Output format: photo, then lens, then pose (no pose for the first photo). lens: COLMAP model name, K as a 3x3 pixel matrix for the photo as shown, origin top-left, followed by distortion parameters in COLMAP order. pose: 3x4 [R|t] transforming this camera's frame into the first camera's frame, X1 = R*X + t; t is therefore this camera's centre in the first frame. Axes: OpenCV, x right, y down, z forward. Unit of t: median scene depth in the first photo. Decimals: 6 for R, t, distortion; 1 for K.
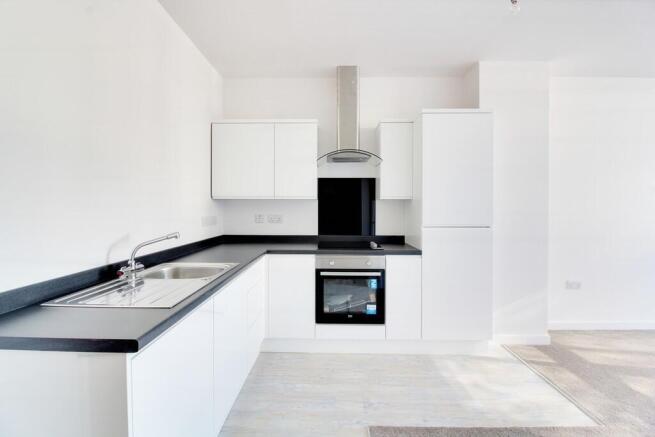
lens RADIAL K [[303.5, 0, 325.7], [0, 303.5, 209.2], [0, 0, 1]] dist [0.001290, 0.000044]
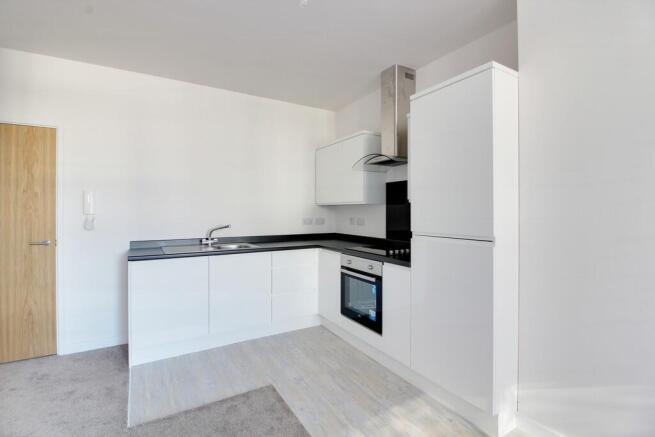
lens RADIAL K [[303.5, 0, 325.7], [0, 303.5, 209.2], [0, 0, 1]] dist [0.001290, 0.000044]
pose [[0.532319, -0.006519, -0.846519, 0.902660], [-0.010072, 0.999851, -0.014034, 0.003349], [0.846484, 0.015997, 0.532174, 0.344258]]
